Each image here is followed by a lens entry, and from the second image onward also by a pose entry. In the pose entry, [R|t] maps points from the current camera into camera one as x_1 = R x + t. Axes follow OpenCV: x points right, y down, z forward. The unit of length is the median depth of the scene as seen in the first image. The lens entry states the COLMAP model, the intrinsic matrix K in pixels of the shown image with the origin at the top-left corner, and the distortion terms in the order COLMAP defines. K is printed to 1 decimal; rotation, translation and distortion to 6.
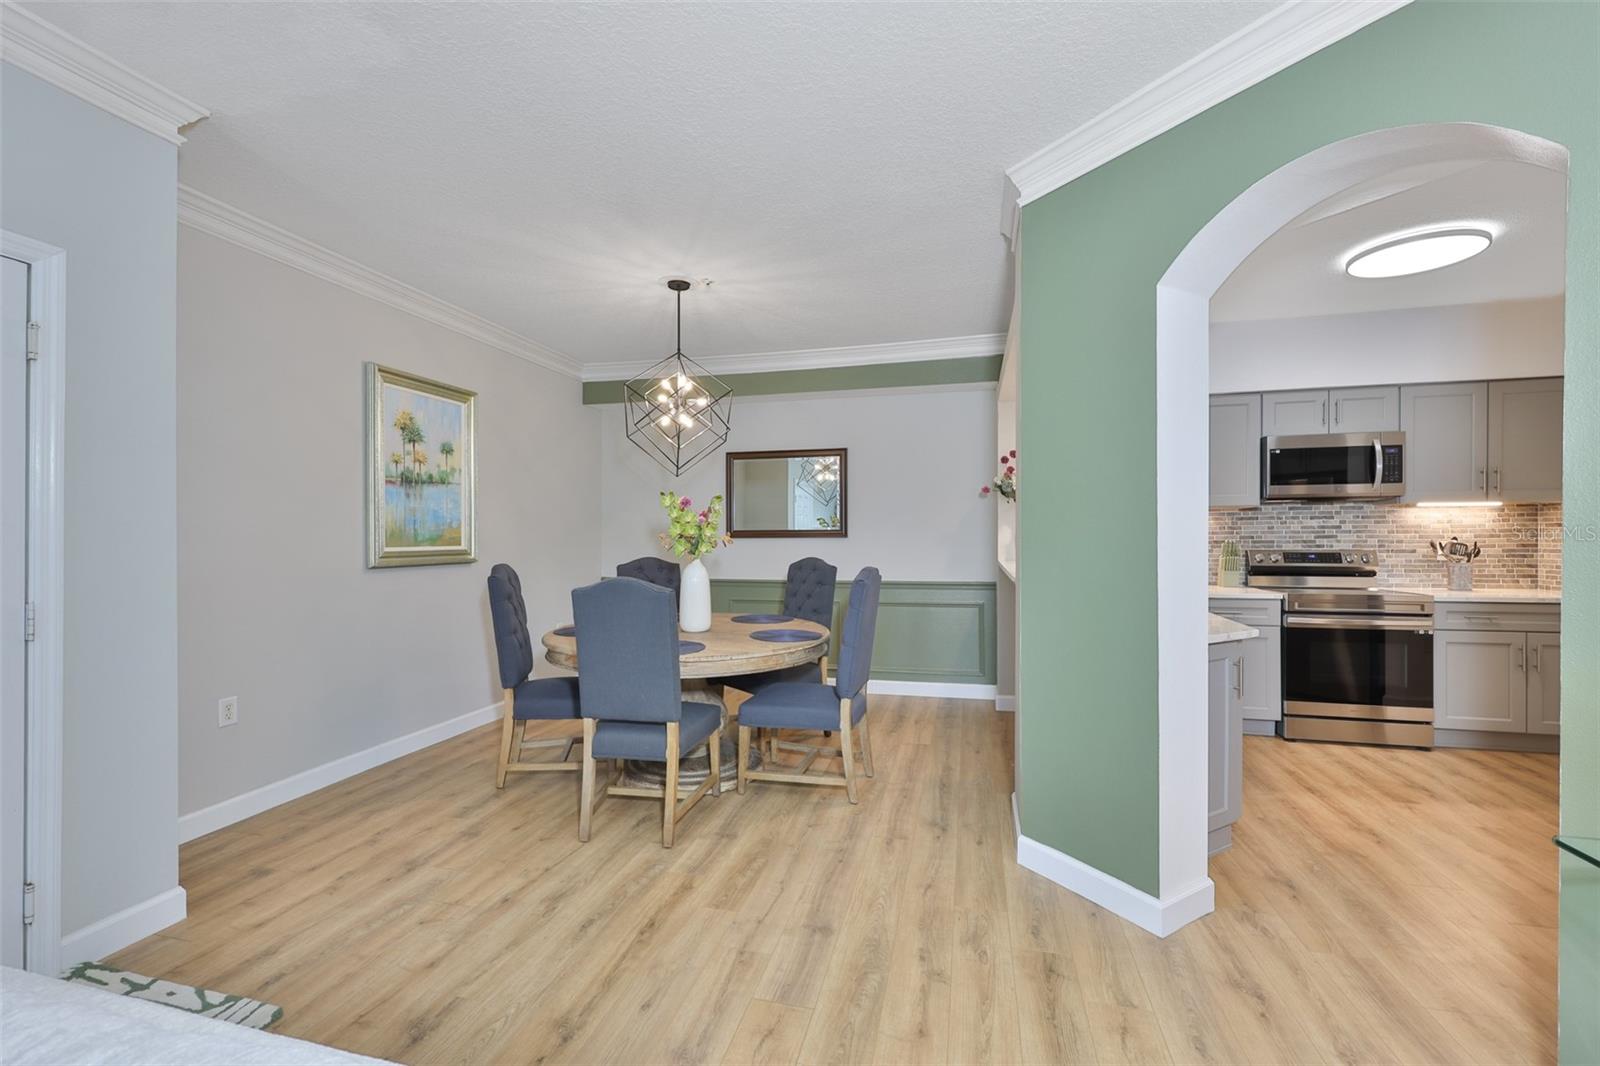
lens RADIAL K [[670.7, 0, 798.5], [0, 670.7, 539.6], [0, 0, 1]] dist [0.001401, -0.000014]
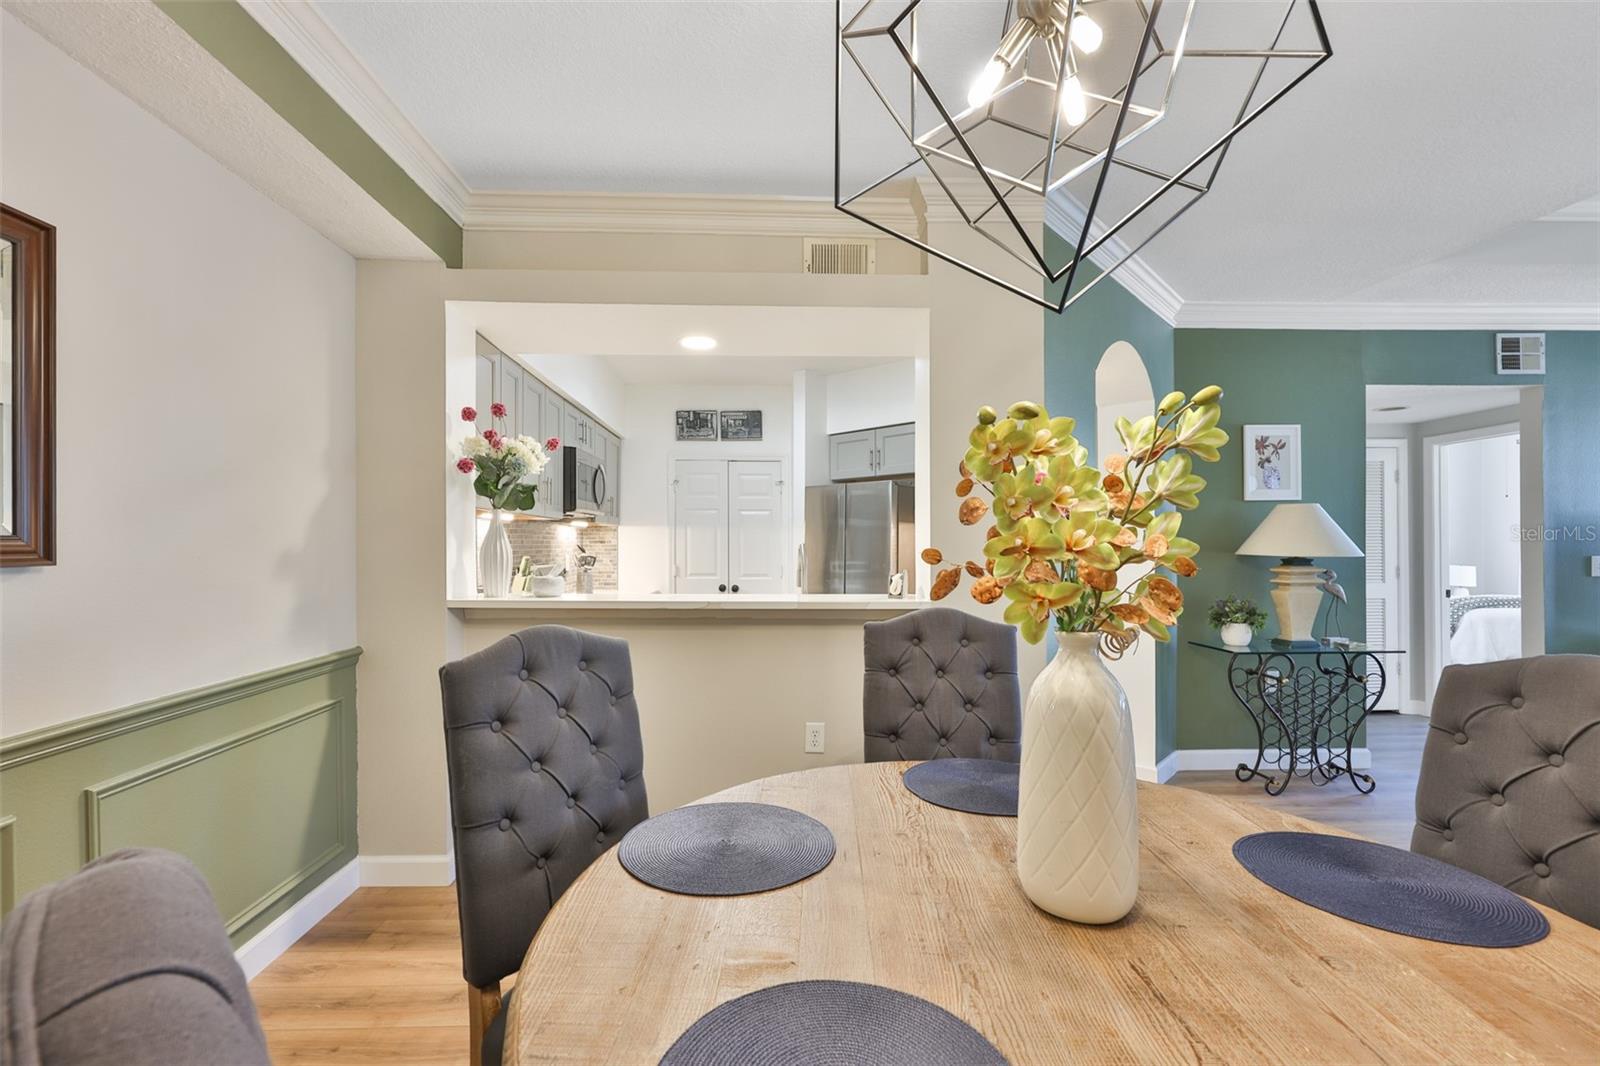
lens RADIAL K [[695.8, 0, 775.1], [0, 695.8, 541.7], [0, 0, 1]] dist [0.002780, 0.000828]
pose [[-0.274438, 0.007138, 0.961578, -0.353708], [0.007580, 0.999957, -0.005259, -0.012393], [-0.961575, 0.005845, -0.274481, 1.062236]]
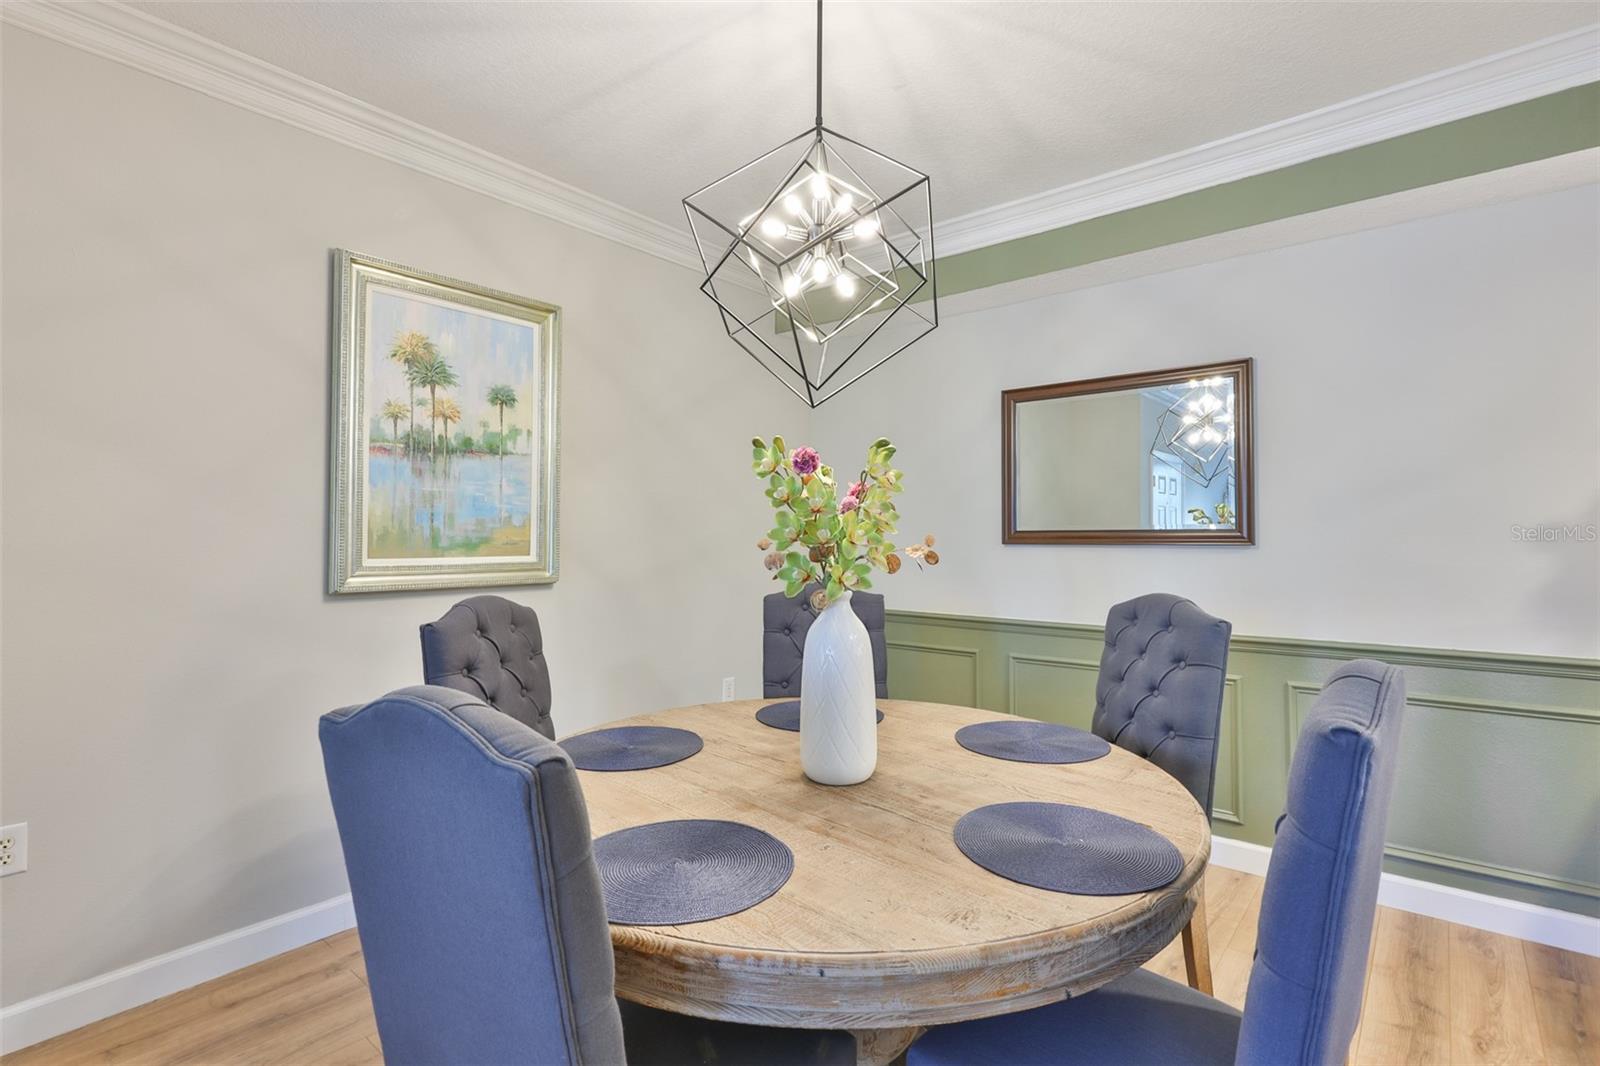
lens RADIAL K [[767.4, 0, 808.1], [0, 767.4, 524.0], [0, 0, 1]] dist [-0.000236, -0.000248]
pose [[0.903814, -0.002078, -0.427920, 0.026798], [-0.006835, 0.999791, -0.019292, -0.008175], [0.427871, 0.020361, 0.903611, 0.501694]]
